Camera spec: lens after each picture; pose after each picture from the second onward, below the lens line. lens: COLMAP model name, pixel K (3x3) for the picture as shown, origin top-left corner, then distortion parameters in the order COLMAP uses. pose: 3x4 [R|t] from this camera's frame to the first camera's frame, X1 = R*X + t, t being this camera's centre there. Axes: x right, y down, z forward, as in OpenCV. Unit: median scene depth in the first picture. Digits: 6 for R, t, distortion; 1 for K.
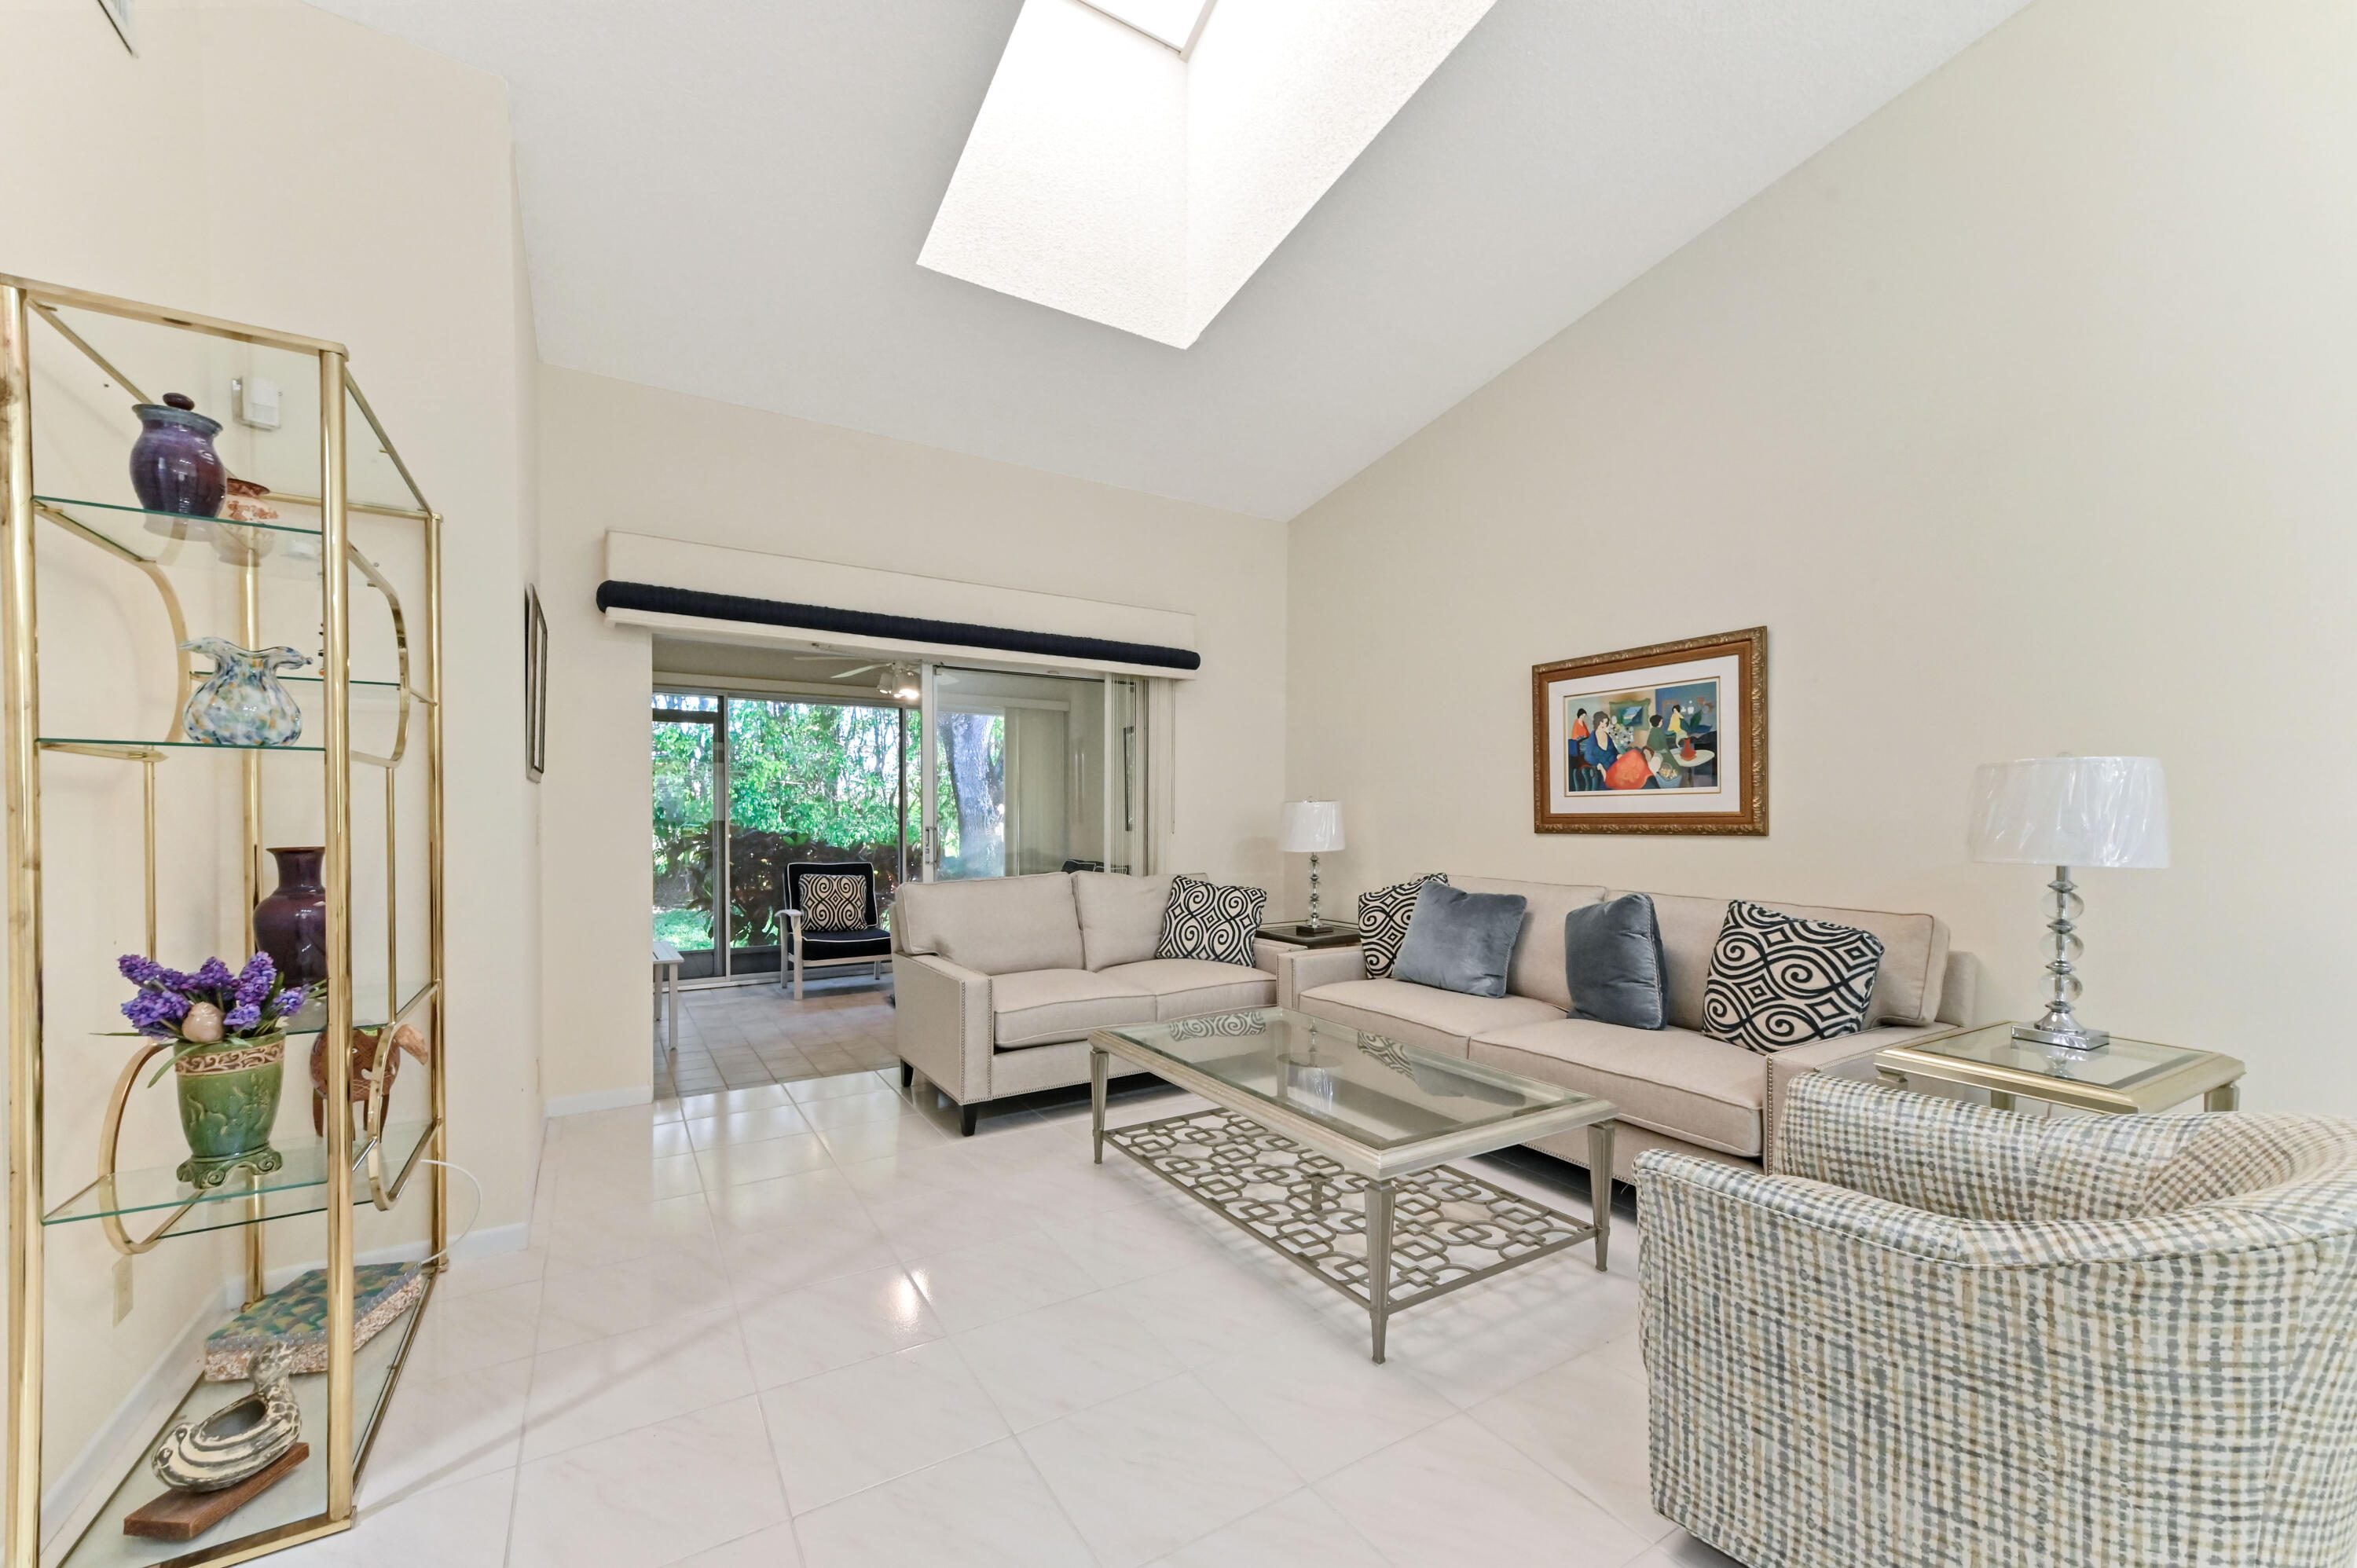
lens RADIAL K [[931.8, 0, 1176.8], [0, 931.8, 804.9], [0, 0, 1]] dist [0.002016, 0.000004]
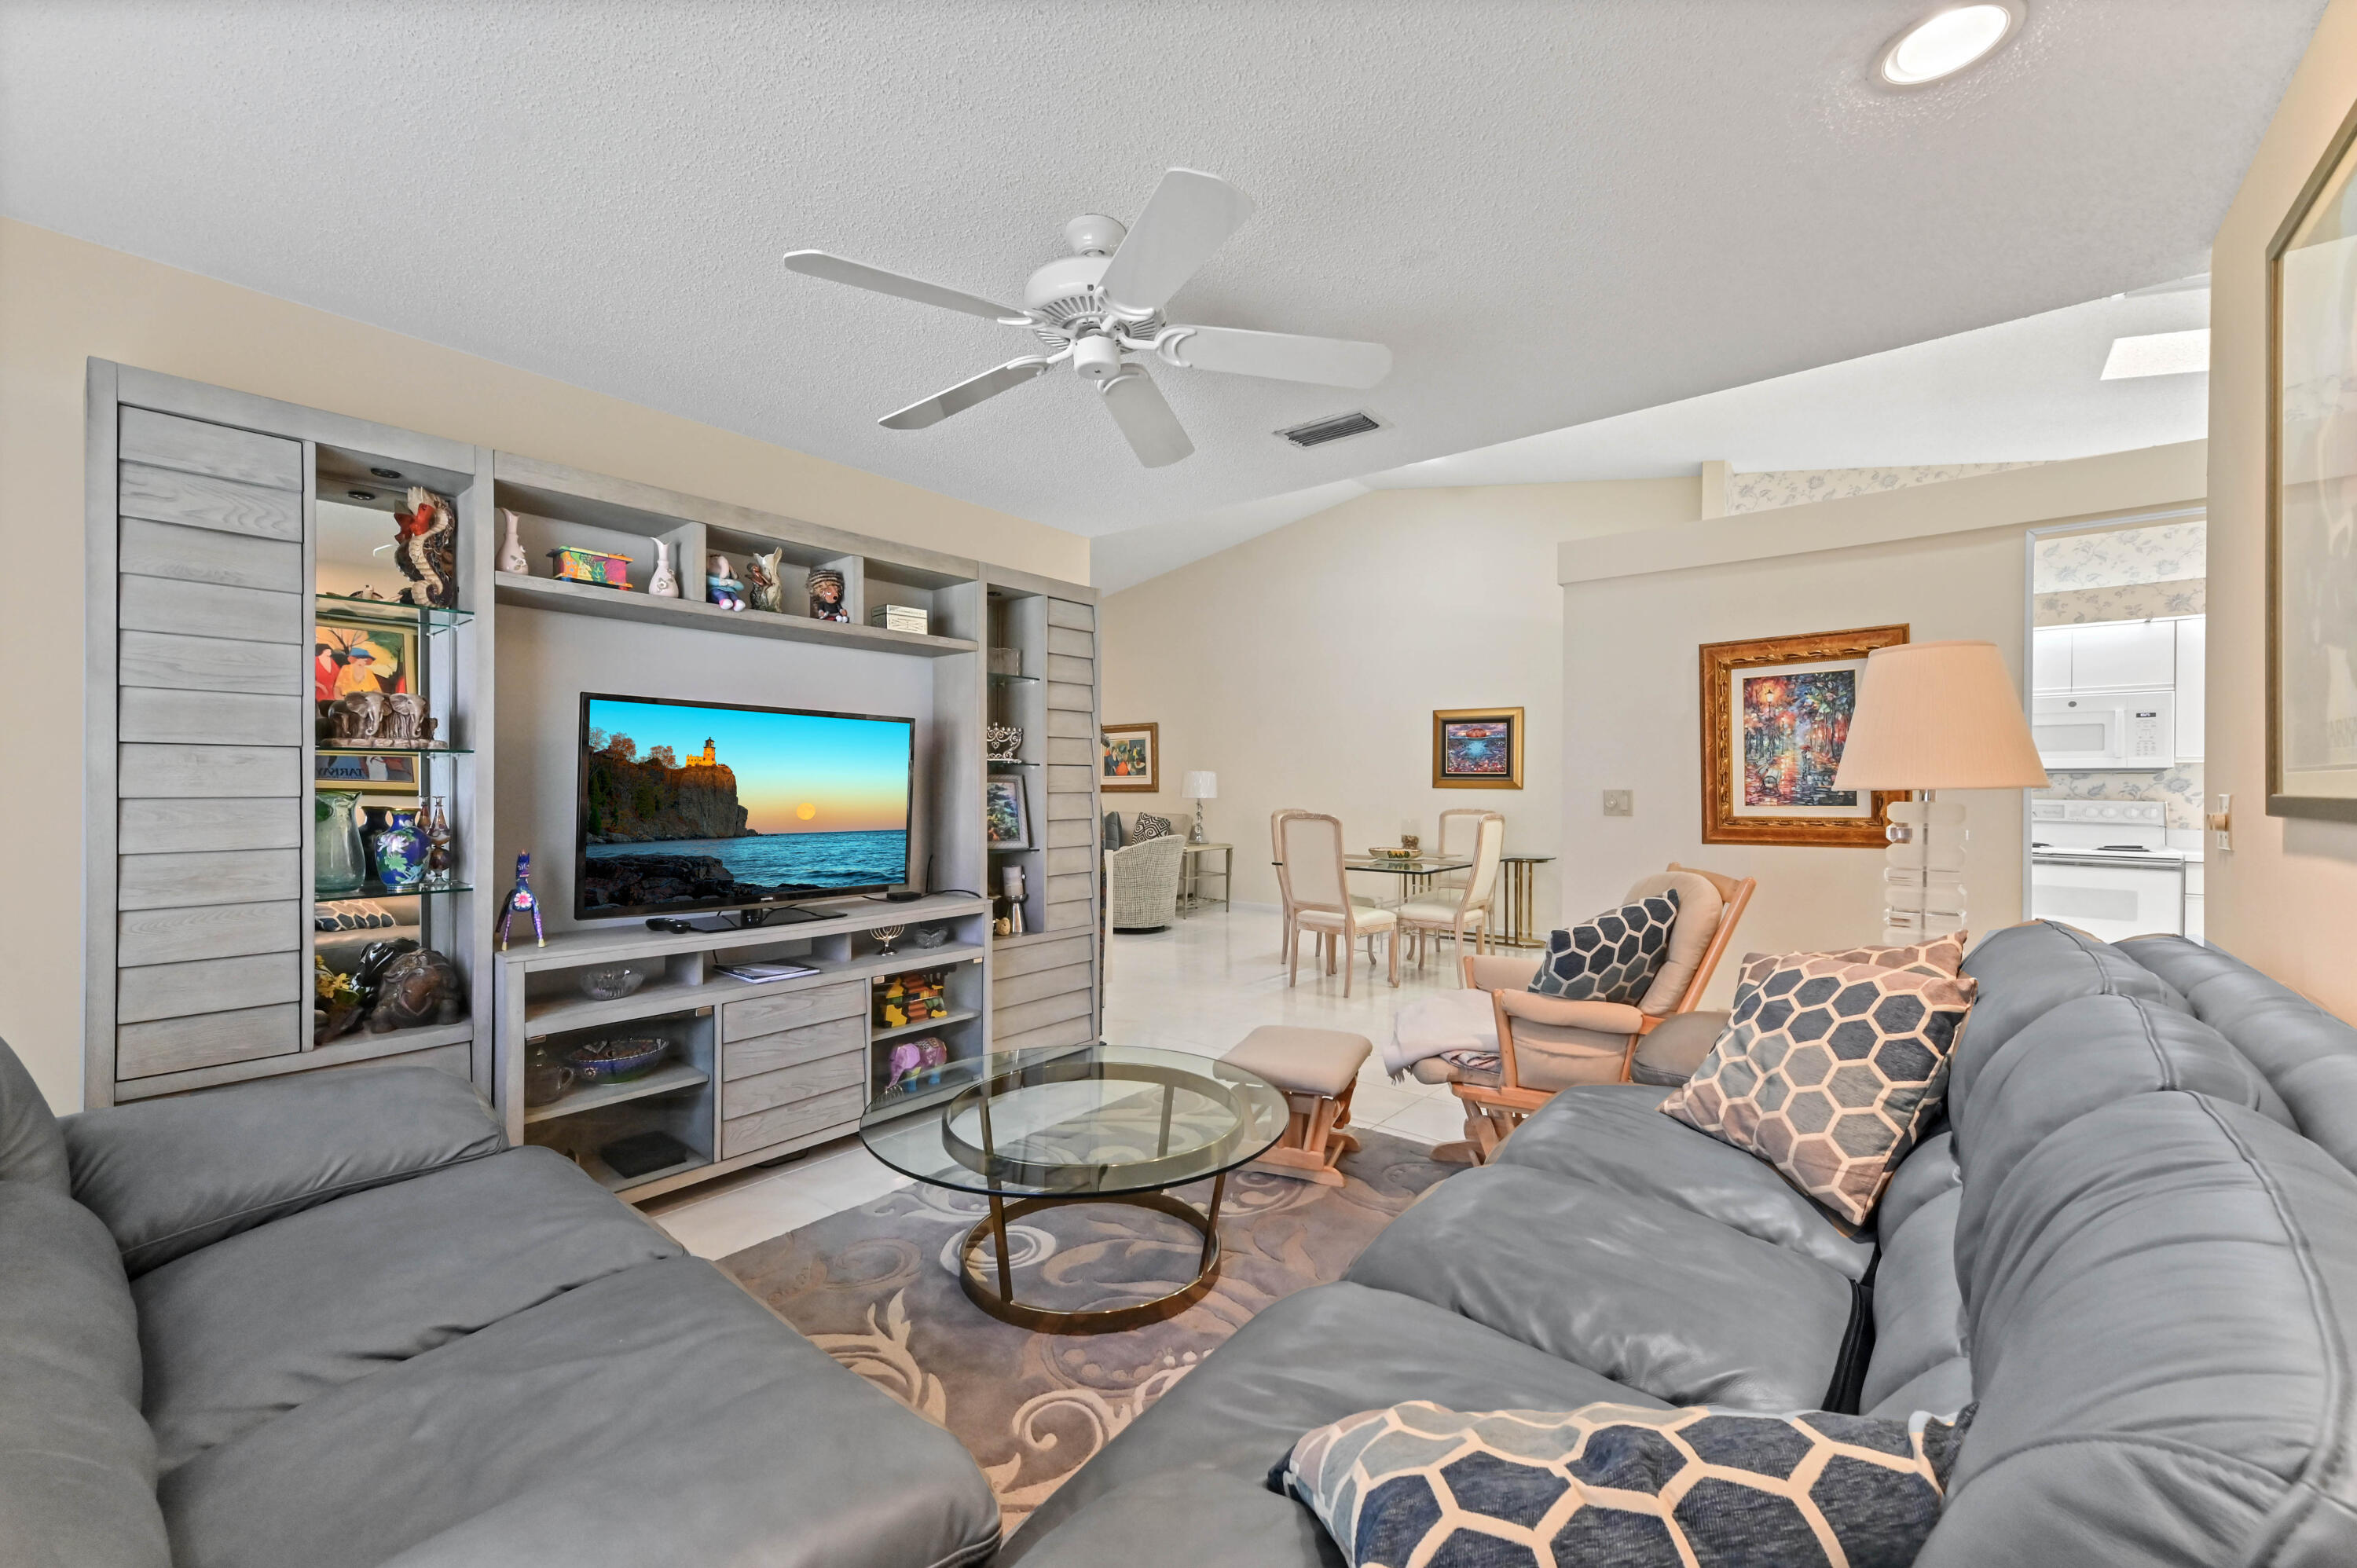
lens RADIAL K [[920.9, 0, 1170.2], [0, 920.9, 764.5], [0, 0, 1]] dist [0.003811, 0.000231]
pose [[0.947943, 0.002062, 0.318433, -0.213021], [-0.000259, 0.999984, -0.005702, -0.029770], [-0.318439, 0.005323, 0.947928, -1.412442]]
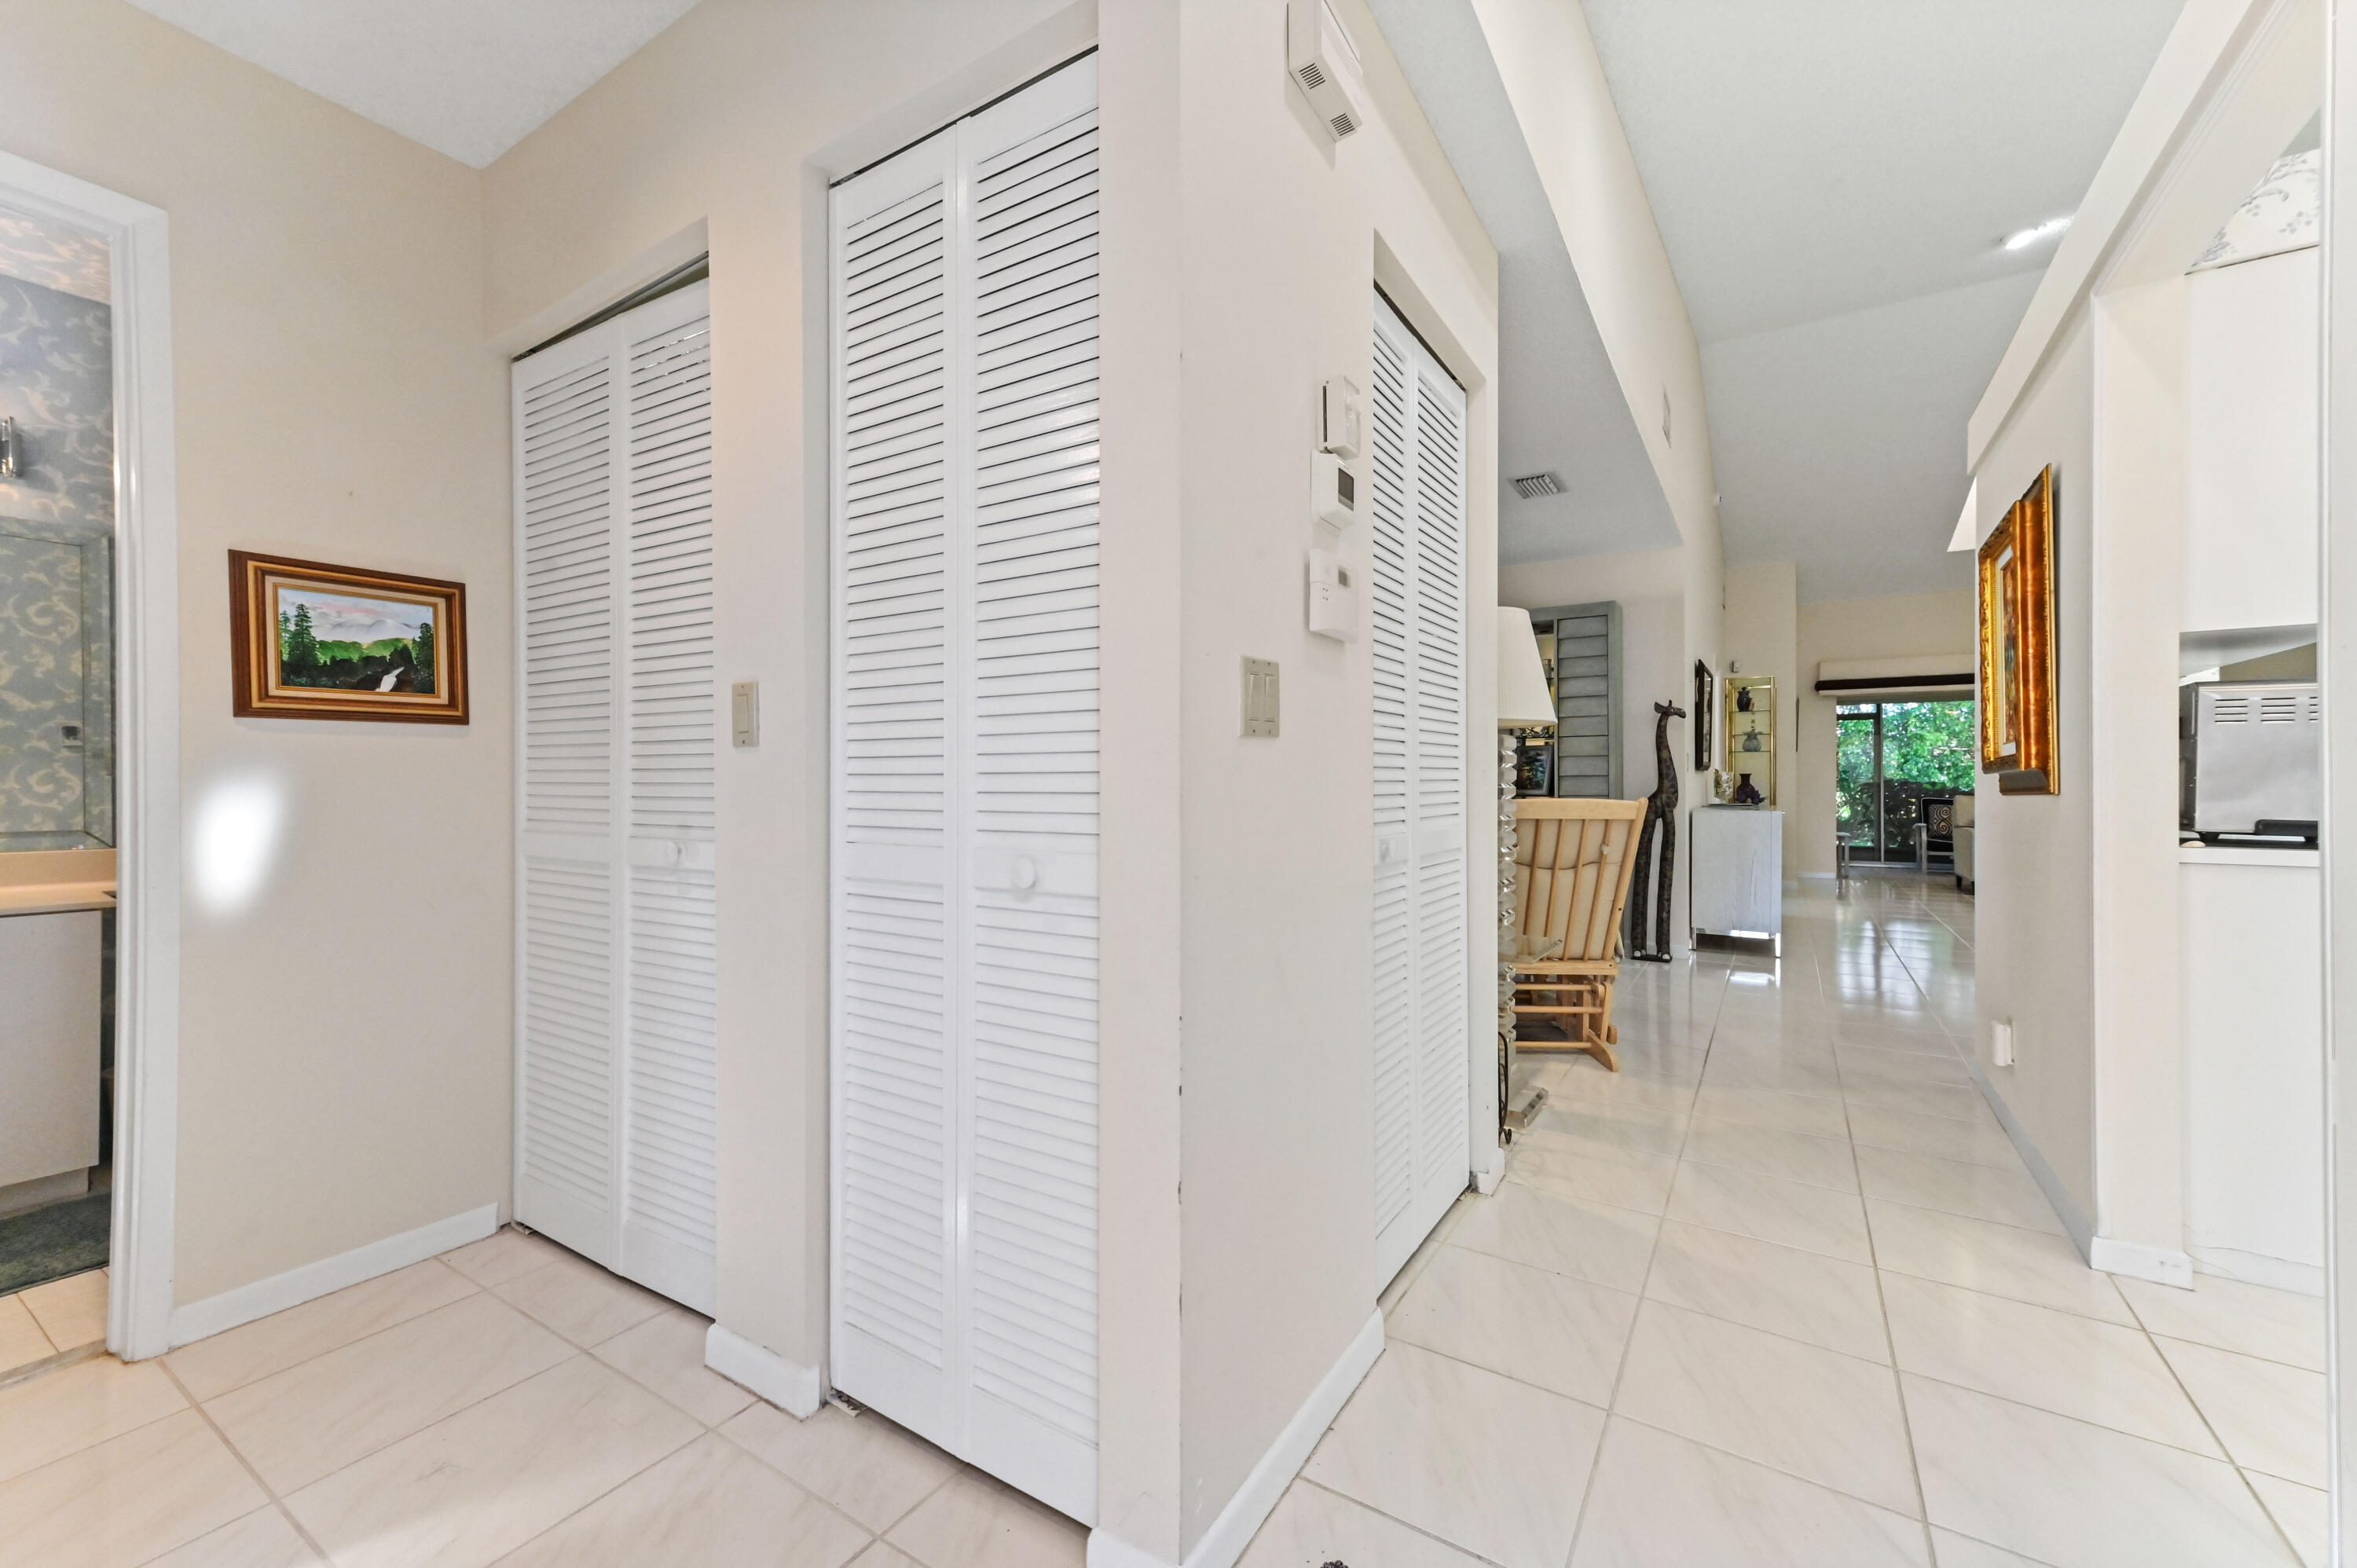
lens RADIAL K [[931.8, 0, 1176.8], [0, 931.8, 804.9], [0, 0, 1]] dist [0.002016, 0.000004]
pose [[0.426637, 0.018654, -0.904231, 0.902122], [0.010787, 0.999611, 0.025711, 0.026679], [0.904359, -0.020723, 0.426270, -1.589276]]
